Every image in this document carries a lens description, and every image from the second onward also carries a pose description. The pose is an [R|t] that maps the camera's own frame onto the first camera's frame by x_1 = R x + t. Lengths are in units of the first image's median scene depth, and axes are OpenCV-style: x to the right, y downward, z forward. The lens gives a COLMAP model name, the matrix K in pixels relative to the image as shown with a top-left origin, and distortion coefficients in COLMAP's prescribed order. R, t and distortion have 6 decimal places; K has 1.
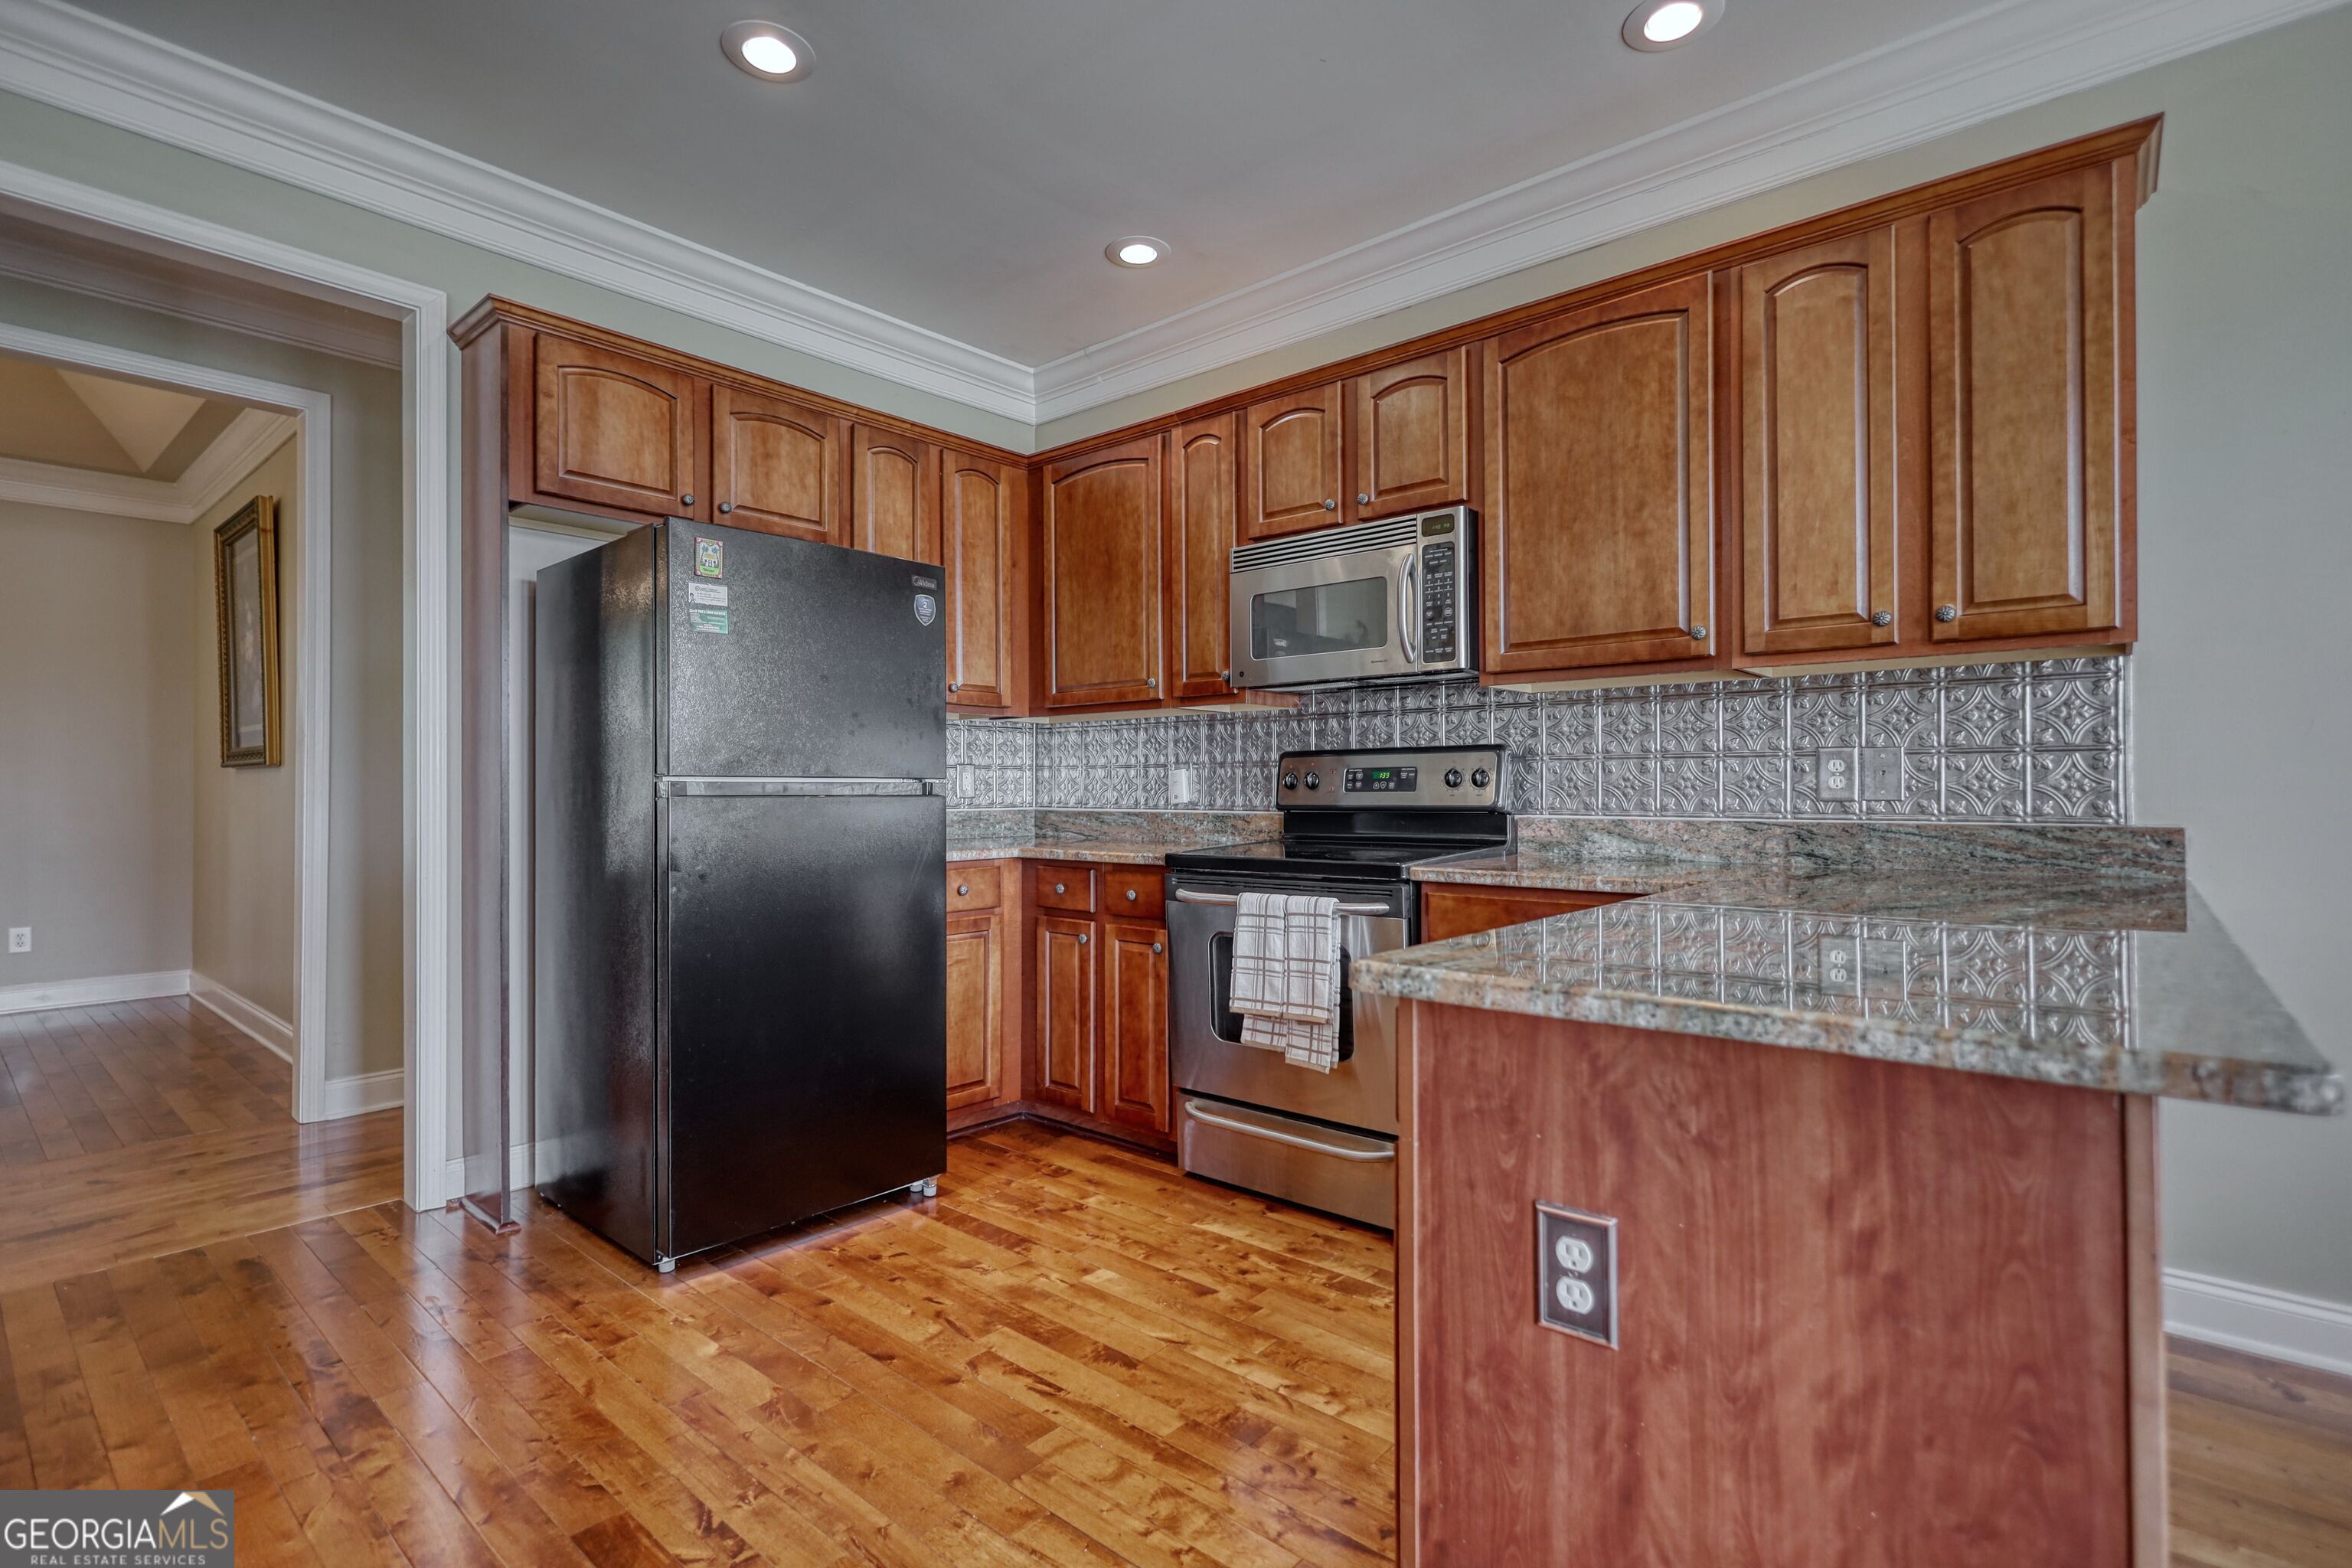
lens RADIAL K [[1106.4, 0, 1201.3], [0, 1106.4, 783.3], [0, 0, 1]] dist [0.000201, 0.002254]
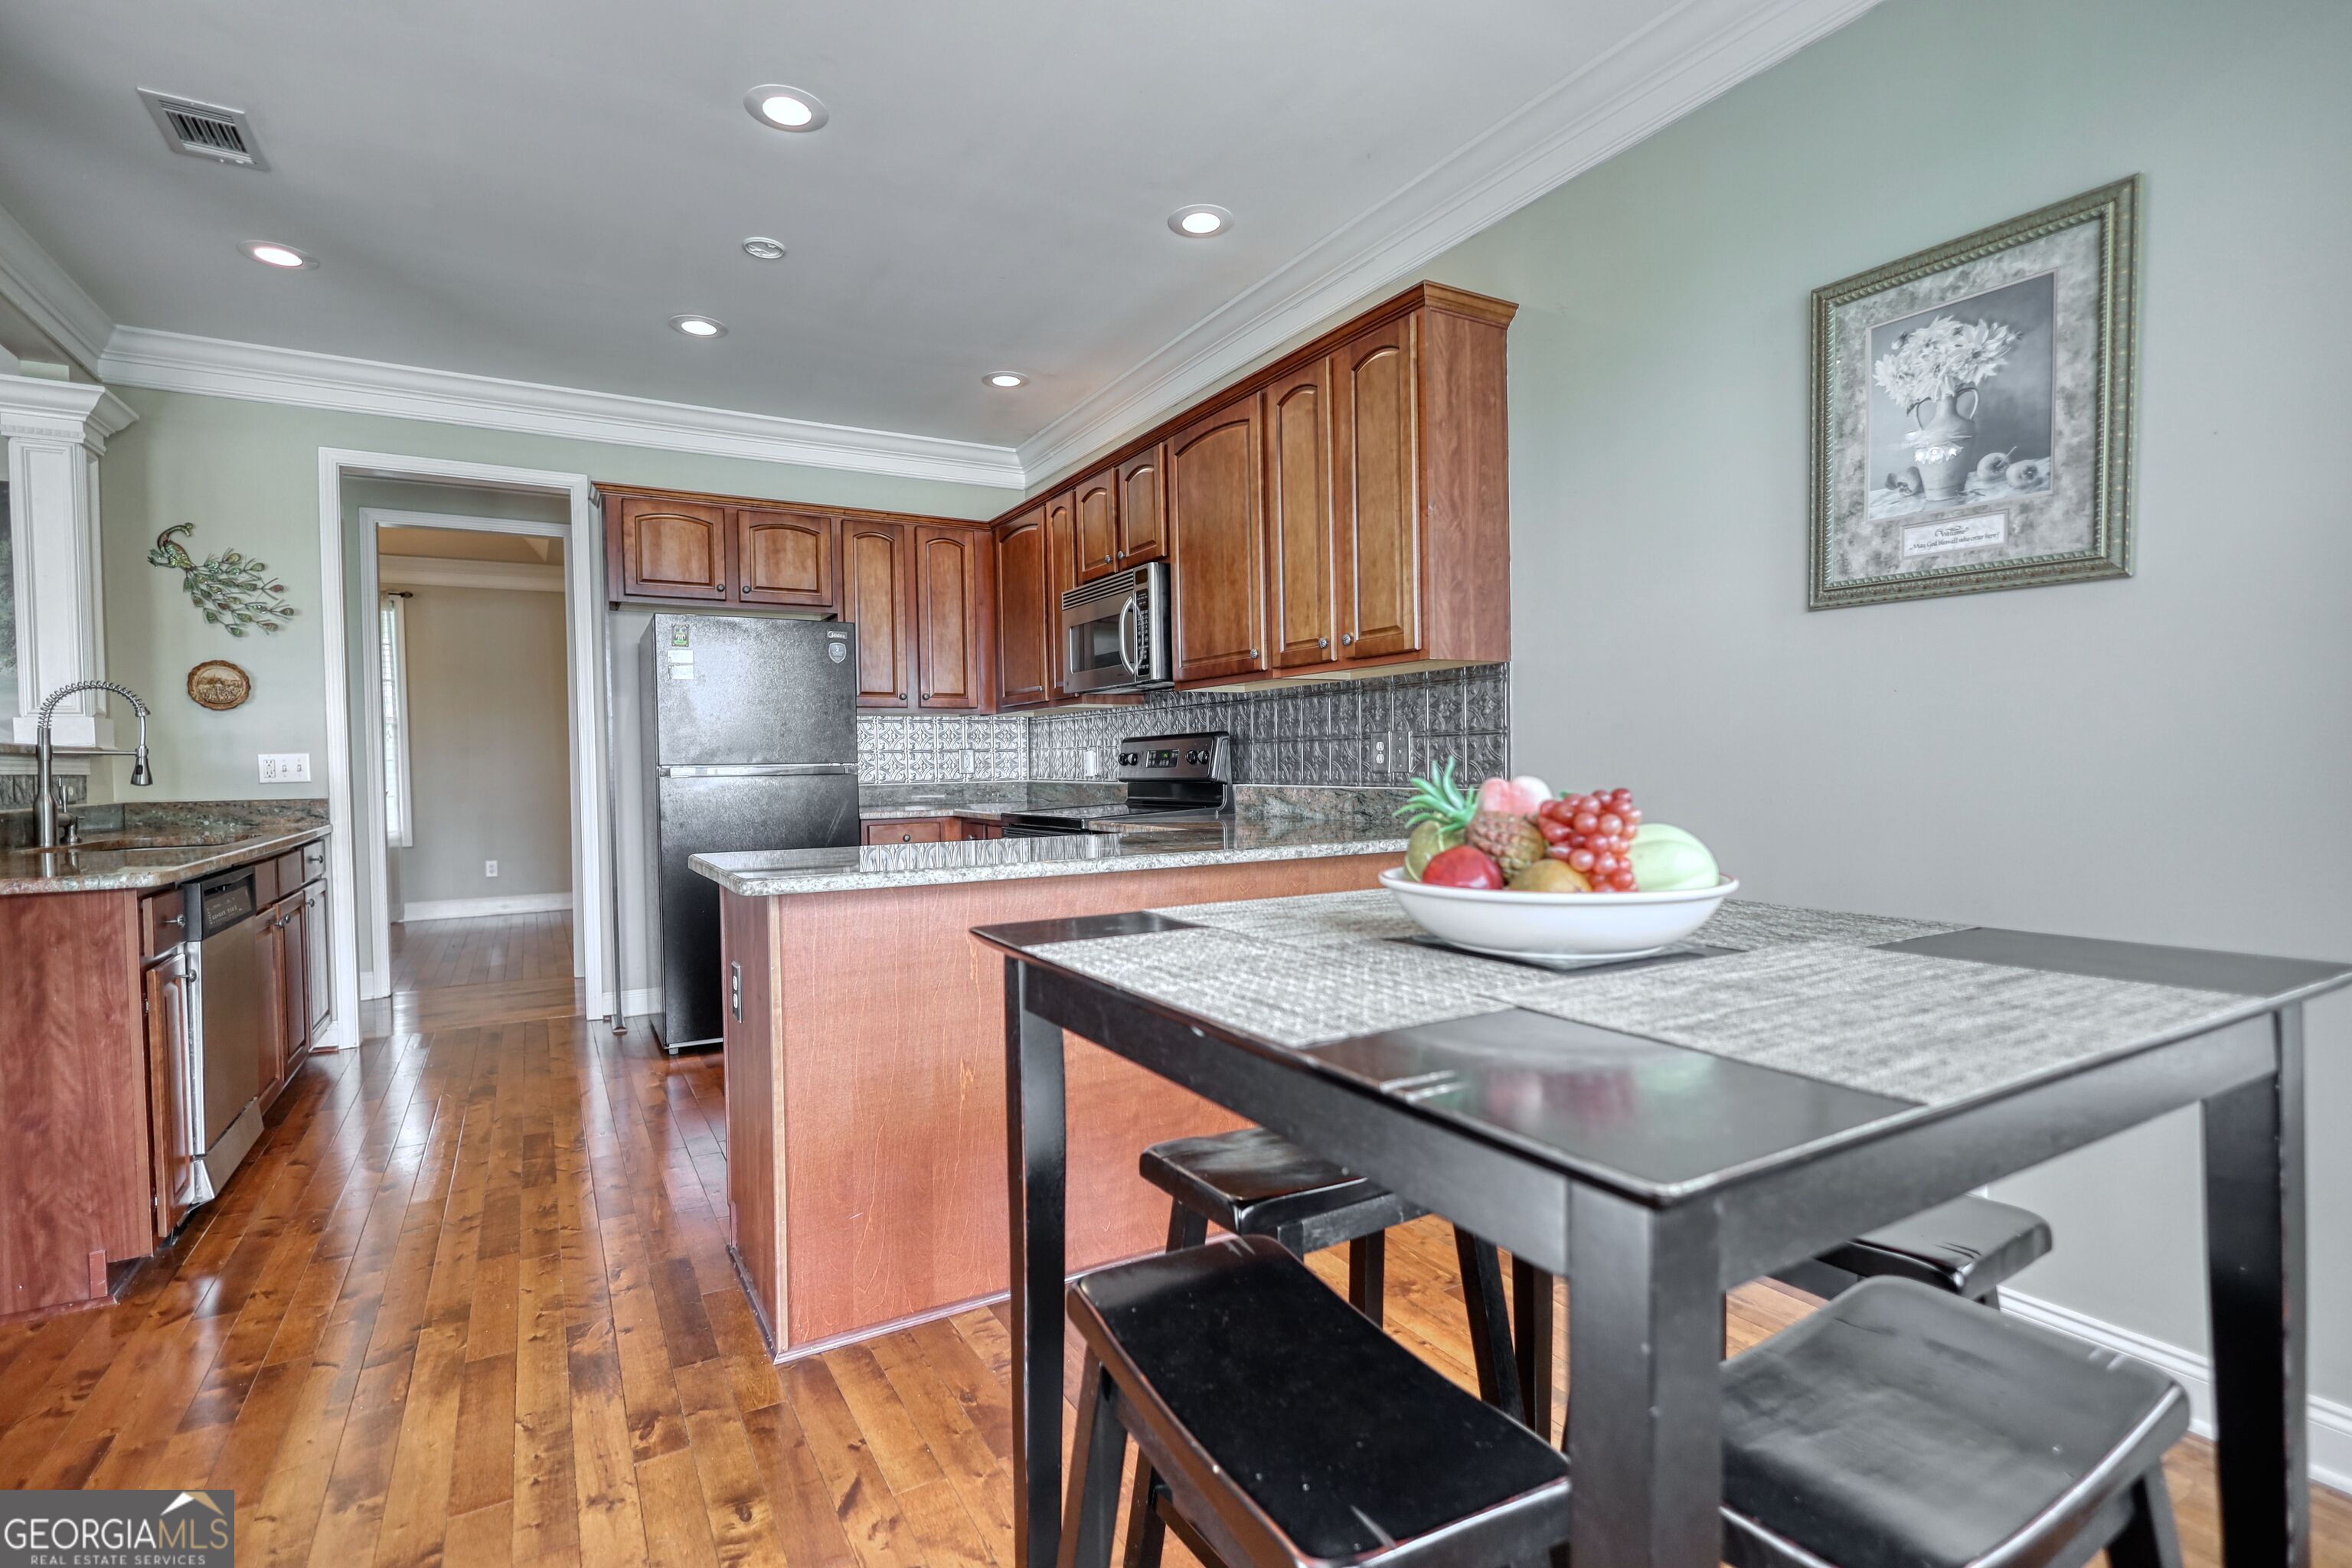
lens RADIAL K [[1106.4, 0, 1171.1], [0, 1106.4, 780.6], [0, 0, 1]] dist [0.000201, 0.002254]
pose [[0.944144, -0.007633, -0.329443, 0.739165], [0.016105, 0.999606, 0.022993, -0.008880], [0.329138, -0.027015, 0.943895, -0.318080]]
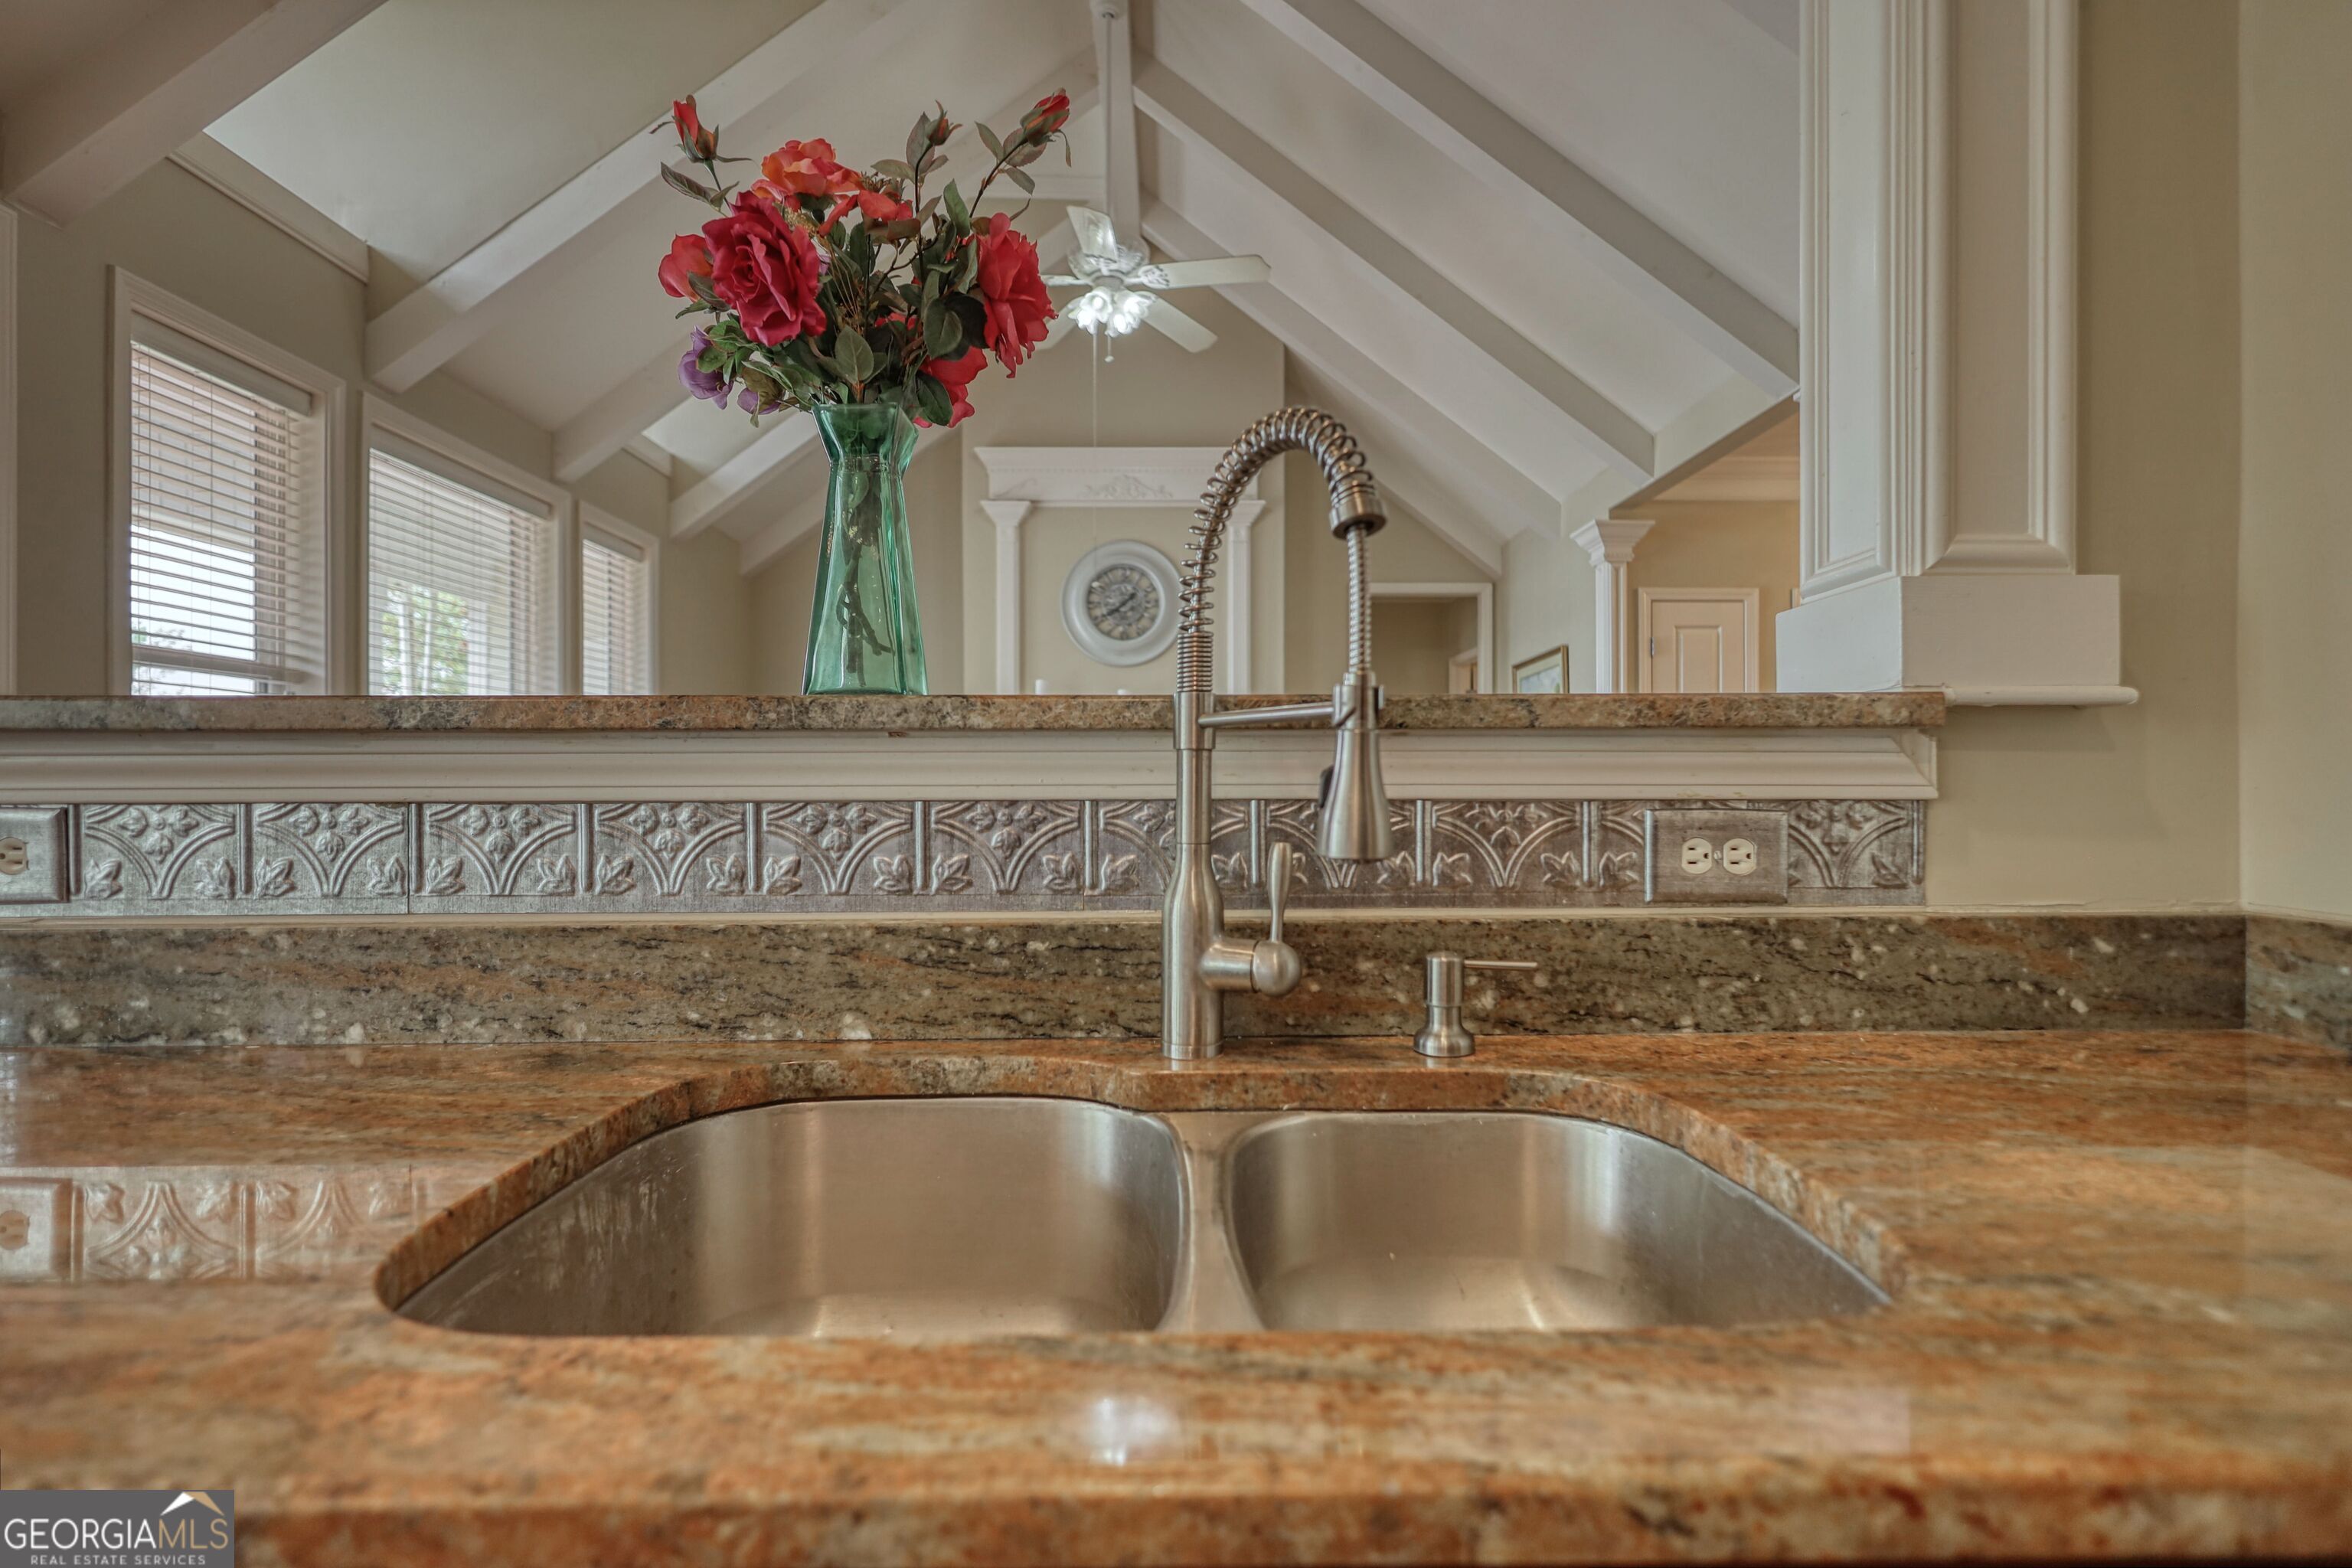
lens RADIAL K [[1106.4, 0, 1161.8], [0, 1106.4, 787.7], [0, 0, 1]] dist [0.000201, 0.002254]
pose [[-0.754644, 0.001628, -0.656132, -0.533243], [0.006986, 0.999960, -0.005554, -0.008897], [0.656097, -0.008775, -0.754625, 0.623087]]
